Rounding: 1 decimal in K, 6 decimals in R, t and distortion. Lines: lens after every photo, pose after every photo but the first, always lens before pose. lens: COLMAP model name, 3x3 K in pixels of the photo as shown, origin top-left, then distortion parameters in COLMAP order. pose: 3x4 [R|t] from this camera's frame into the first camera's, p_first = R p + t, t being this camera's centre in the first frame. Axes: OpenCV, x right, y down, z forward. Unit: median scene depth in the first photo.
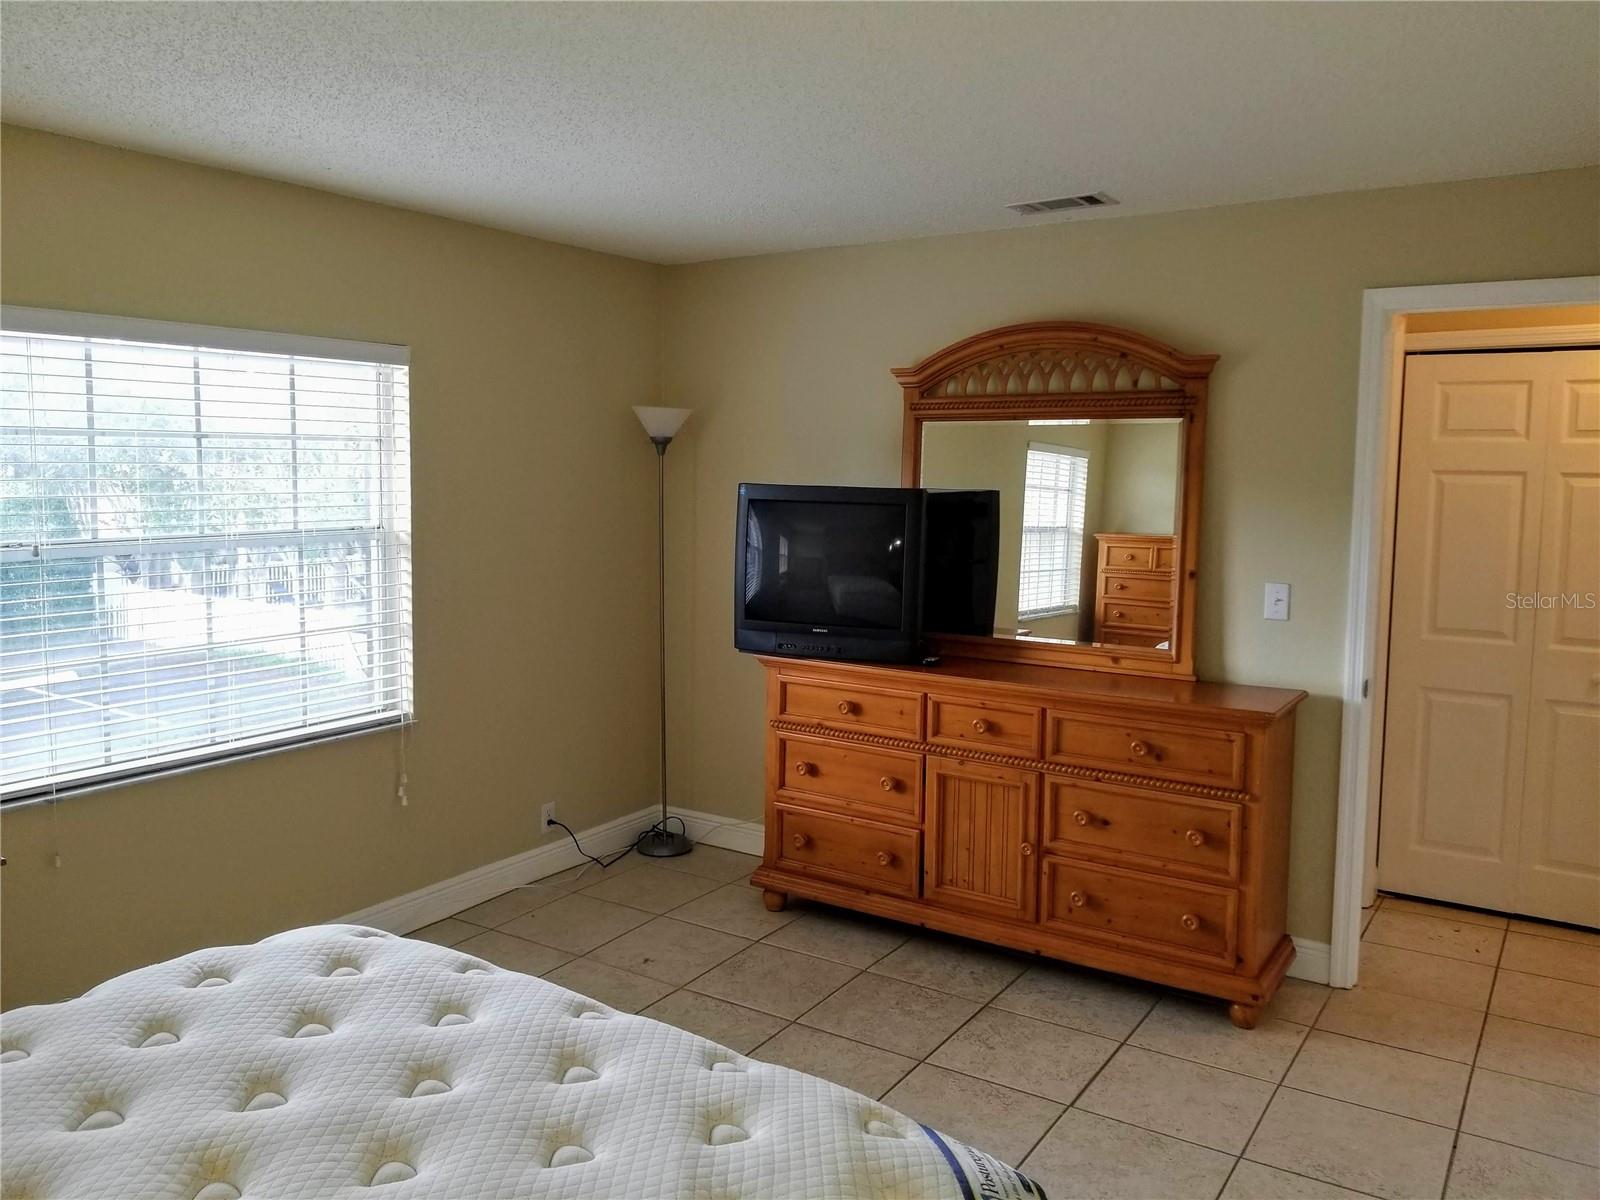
lens RADIAL K [[1255.6, 0, 794.4], [0, 1255.6, 597.5], [0, 0, 1]] dist [0.081873, -0.126767]
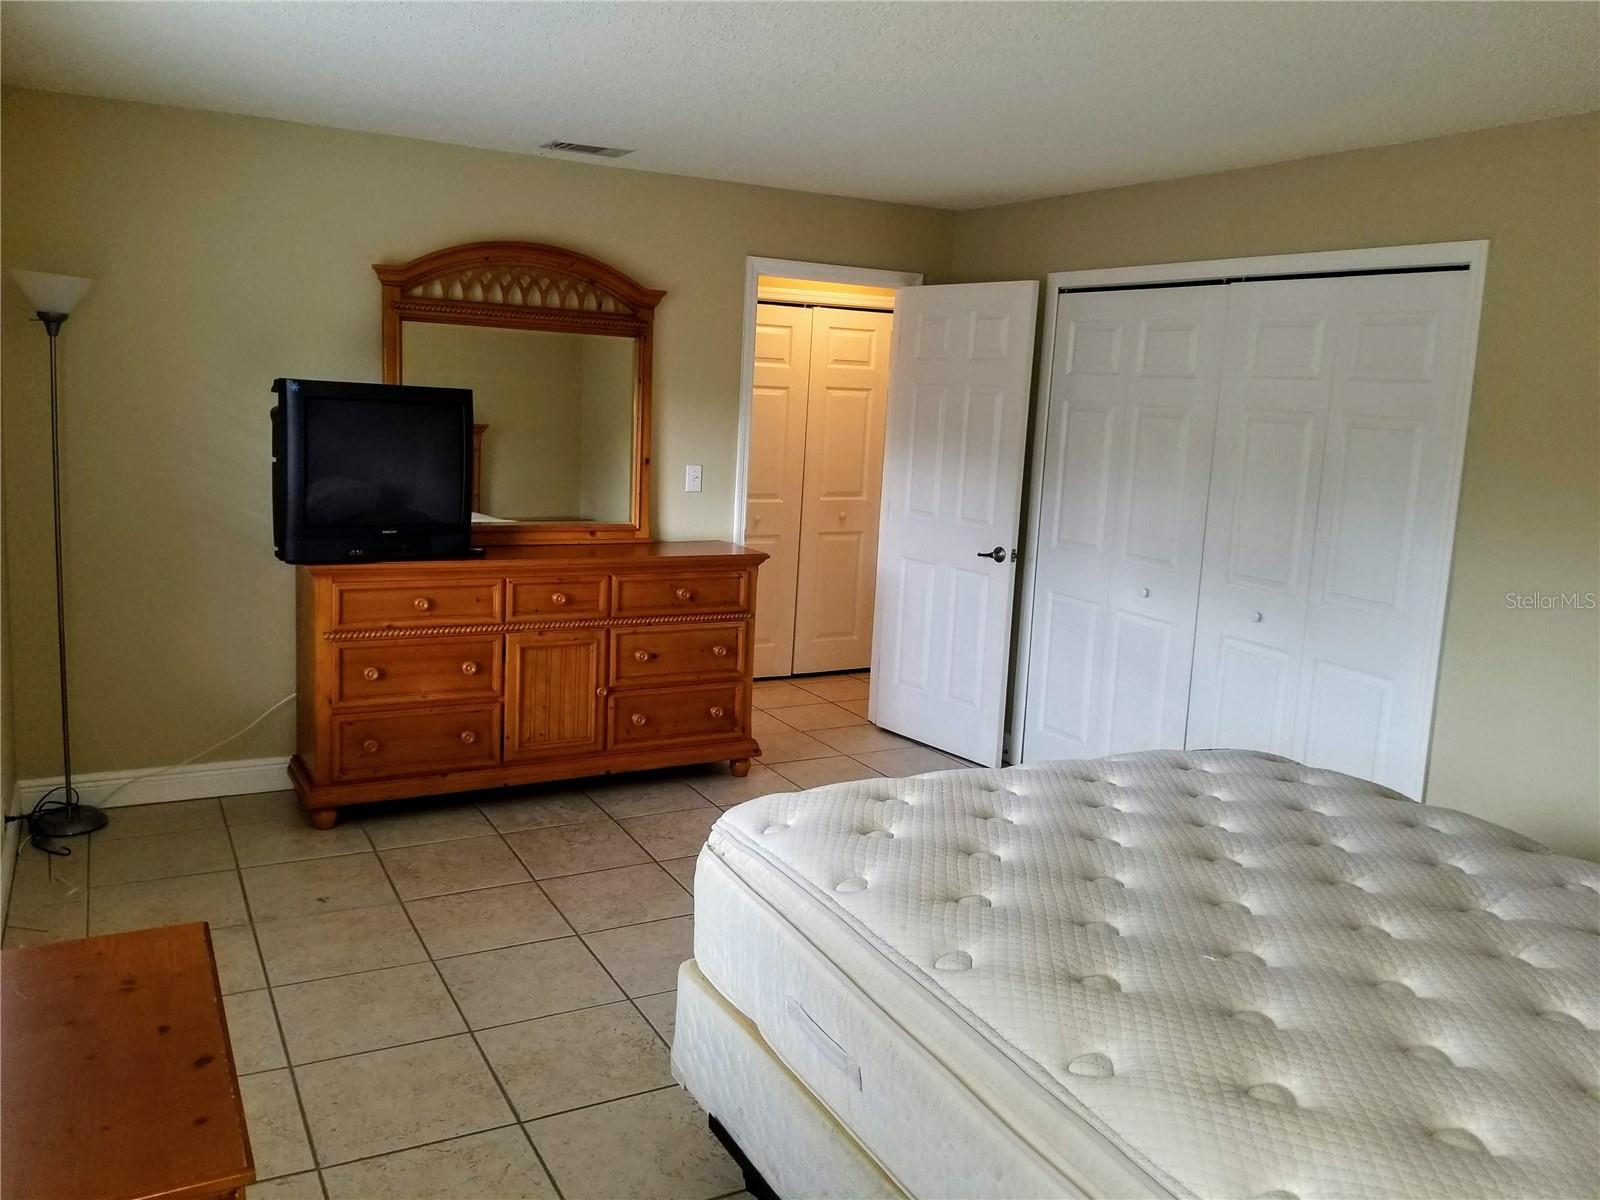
lens RADIAL K [[1255.6, 0, 806.9], [0, 1255.6, 597.0], [0, 0, 1]] dist [0.081873, -0.126767]
pose [[0.443258, -0.135742, 0.886057, -0.765579], [0.048819, 0.990656, 0.127344, -0.035916], [-0.895064, -0.013189, 0.445743, 0.271220]]
